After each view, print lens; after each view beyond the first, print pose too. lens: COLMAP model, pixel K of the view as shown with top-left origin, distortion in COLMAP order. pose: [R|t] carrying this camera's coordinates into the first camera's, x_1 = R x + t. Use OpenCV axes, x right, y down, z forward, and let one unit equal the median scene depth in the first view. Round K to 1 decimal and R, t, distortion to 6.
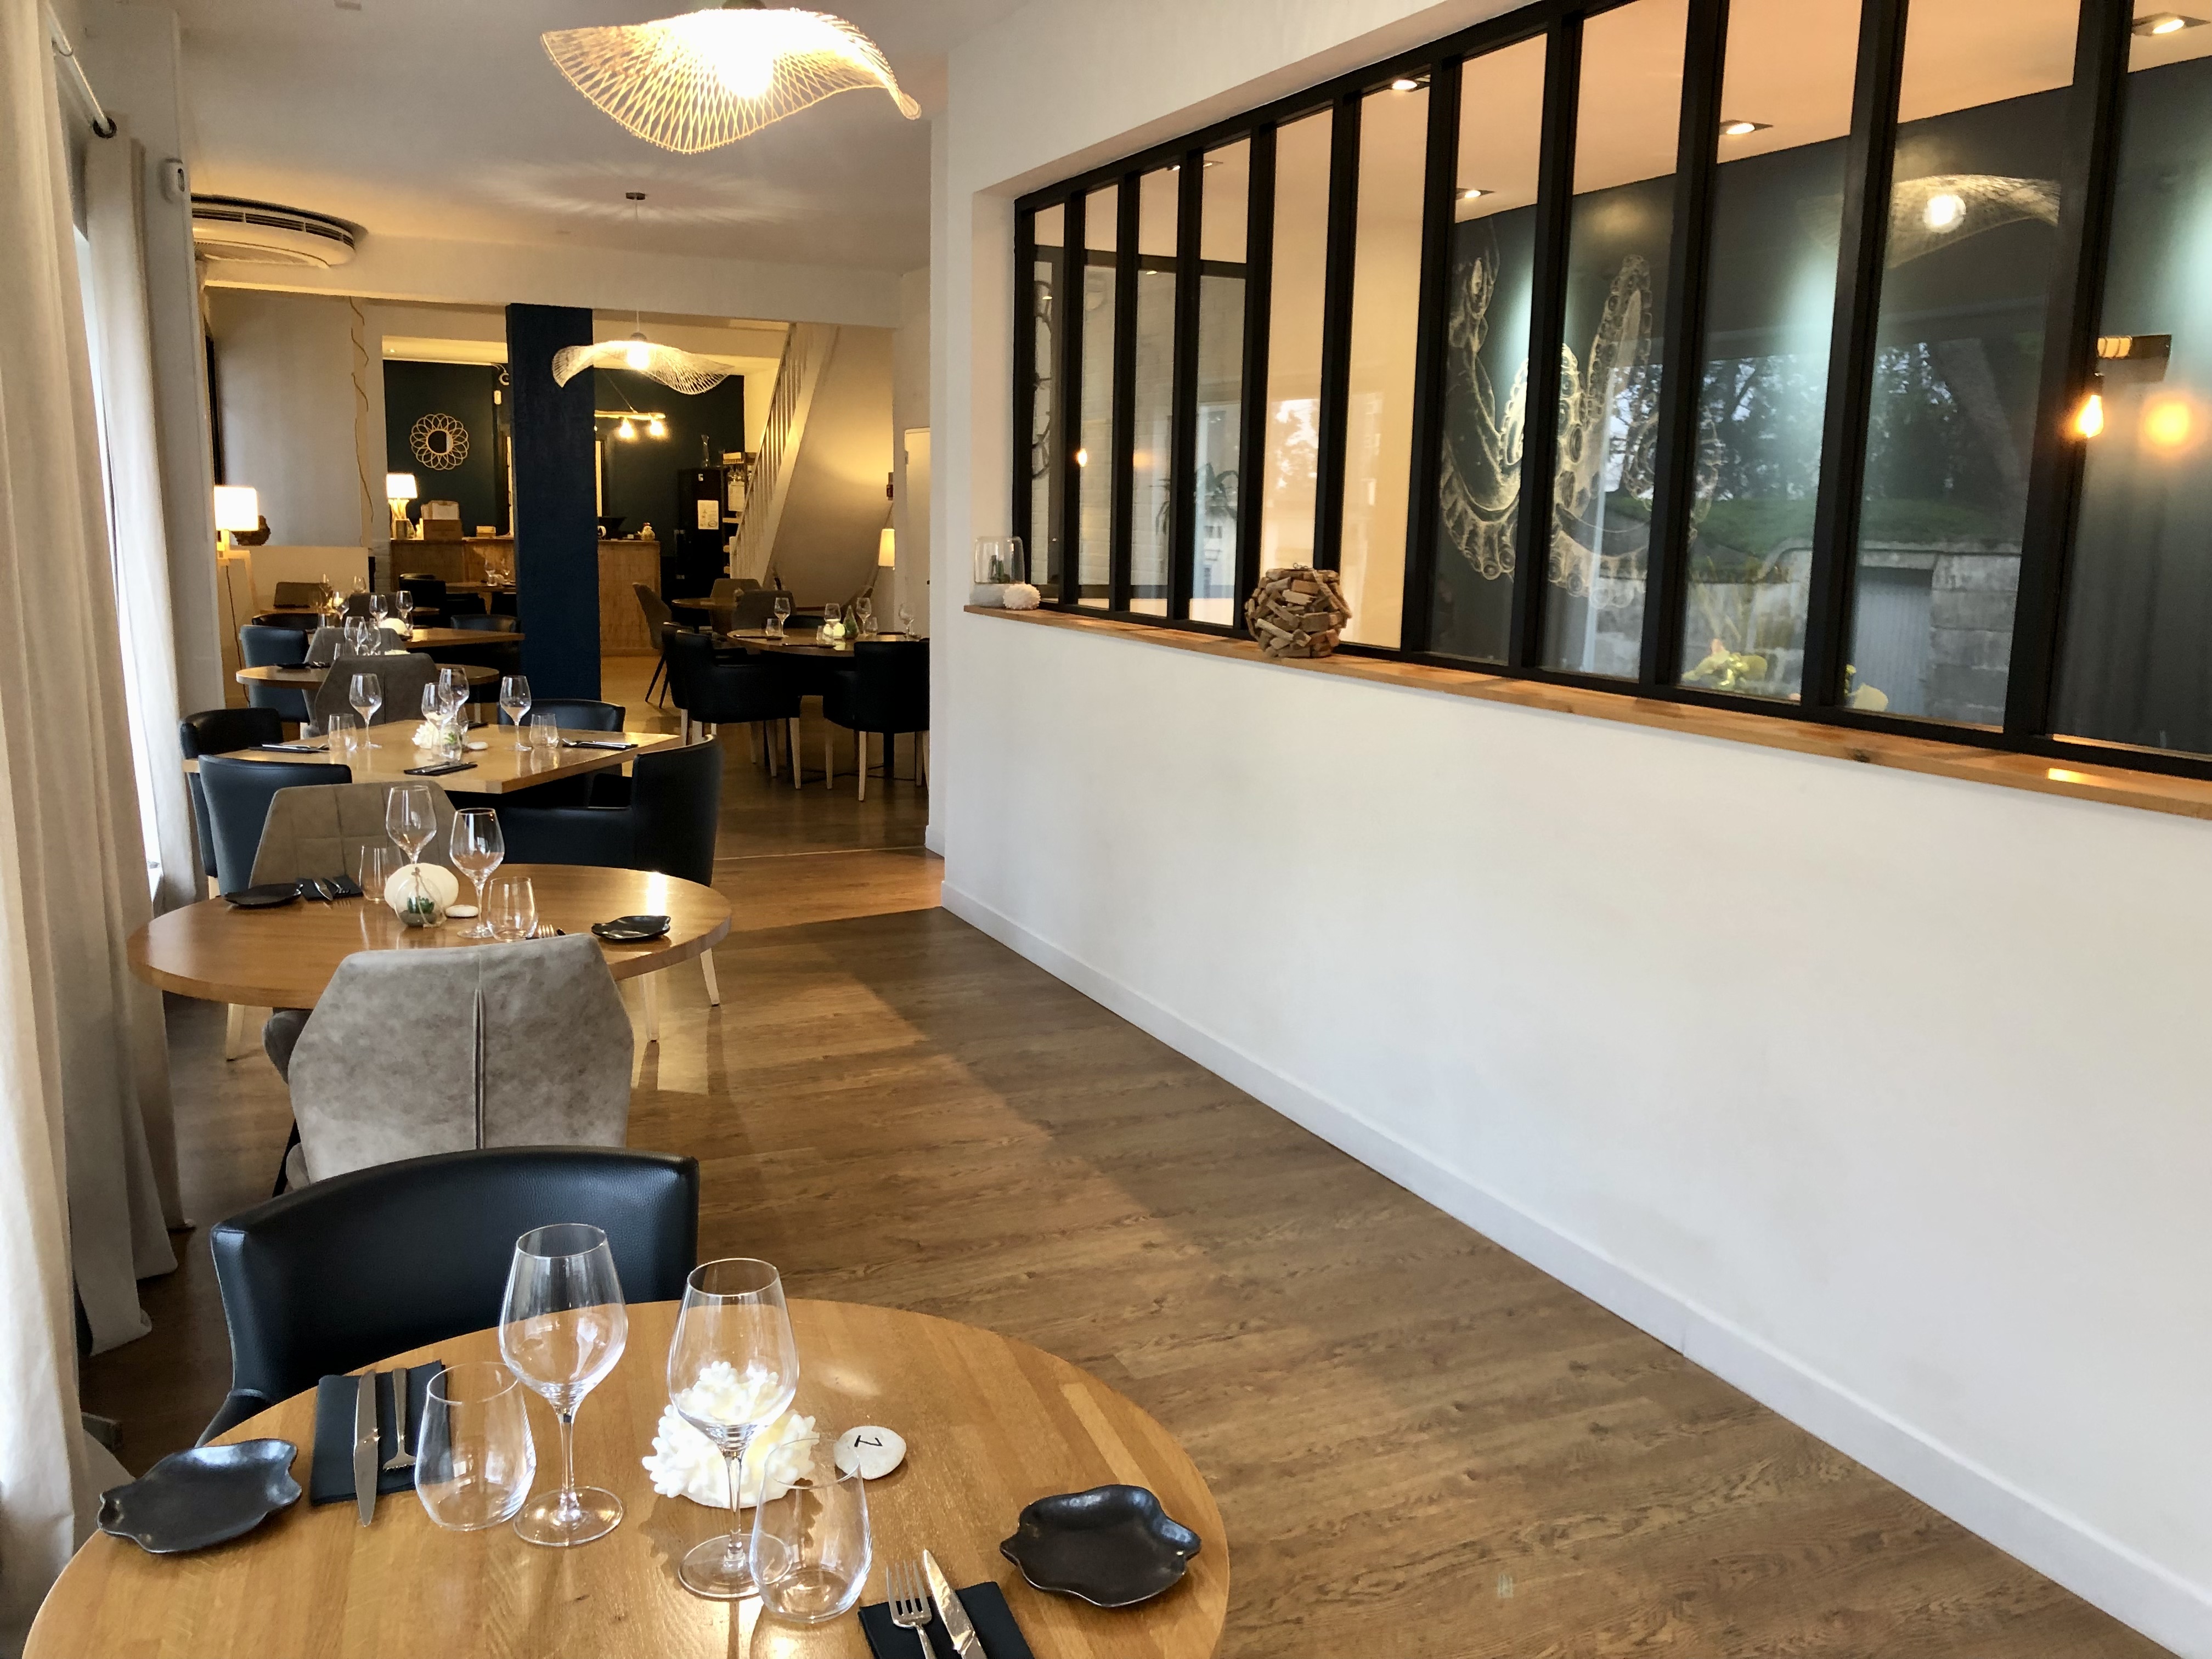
lens RADIAL K [[1783.0, 0, 1054.4], [0, 1783.0, 794.3], [0, 0, 1]] dist [0.050615, -0.102962]
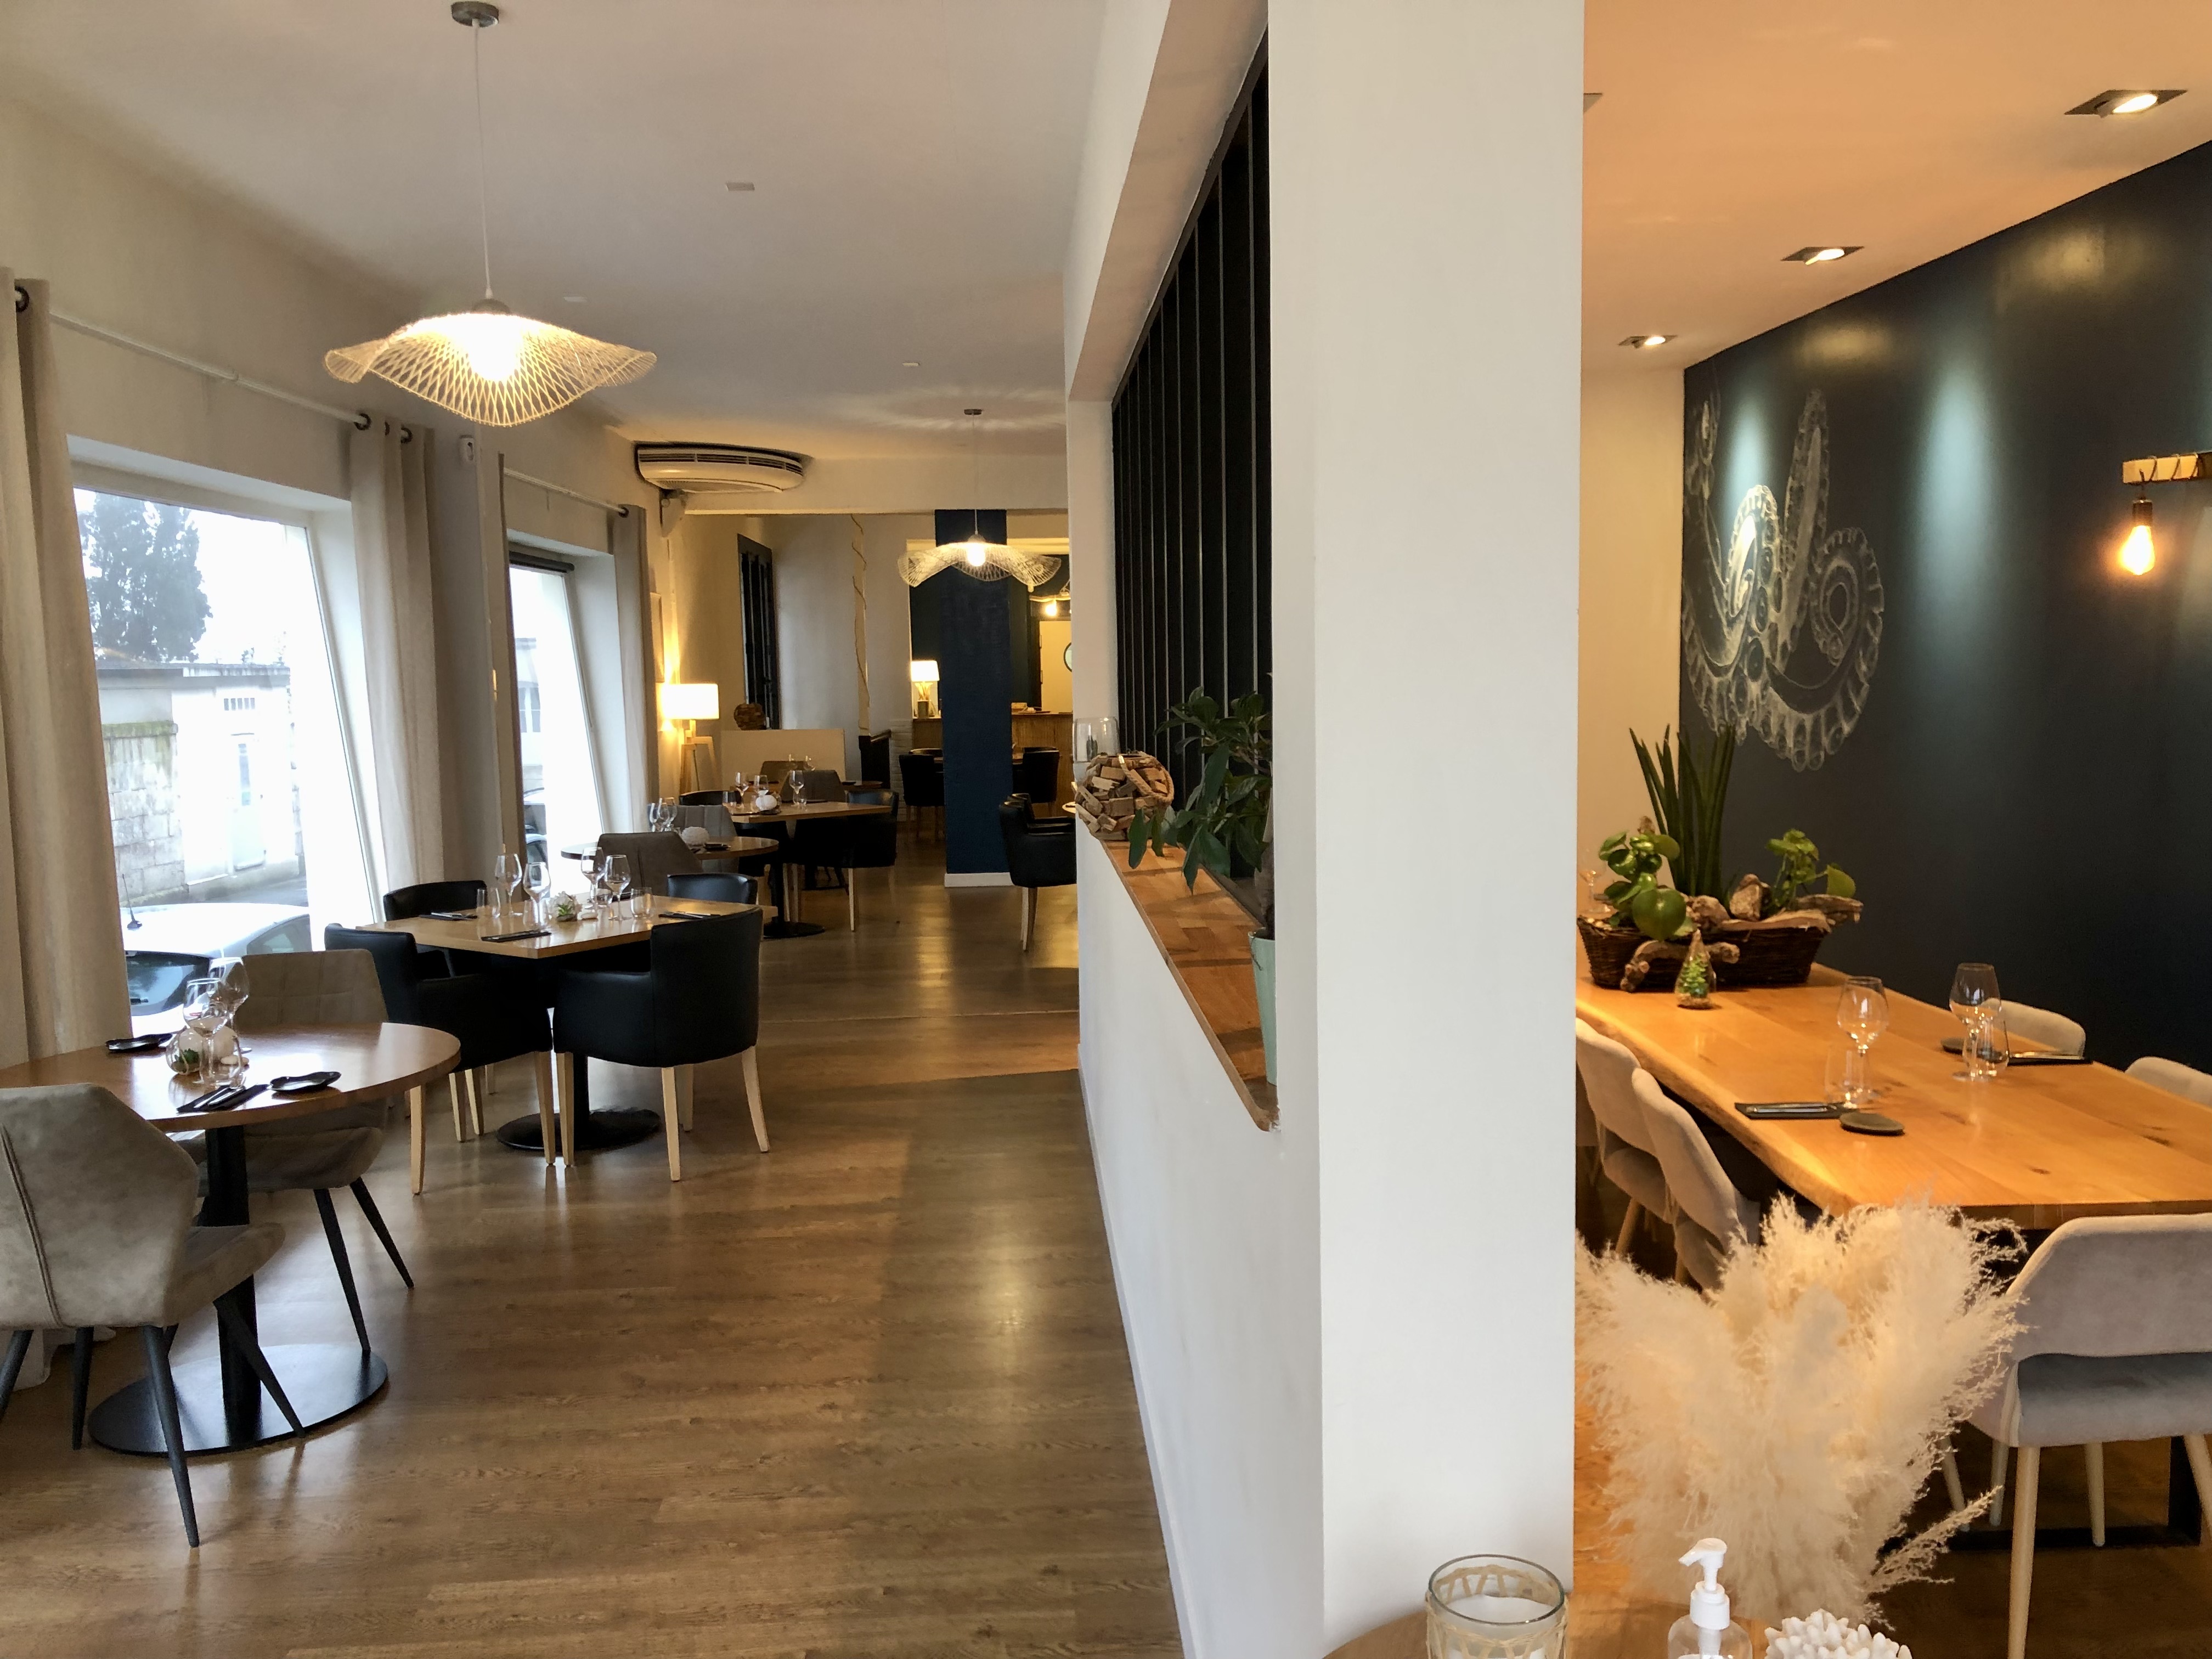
lens RADIAL K [[1768.5, 0, 1106.0], [0, 1768.5, 829.5], [0, 0, 1]] dist [0.039668, -0.143577]
pose [[0.932741, -0.007454, -0.360469, 0.486663], [-0.015839, 0.997974, -0.061623, -0.020499], [0.360198, 0.063188, 0.930733, 0.055193]]
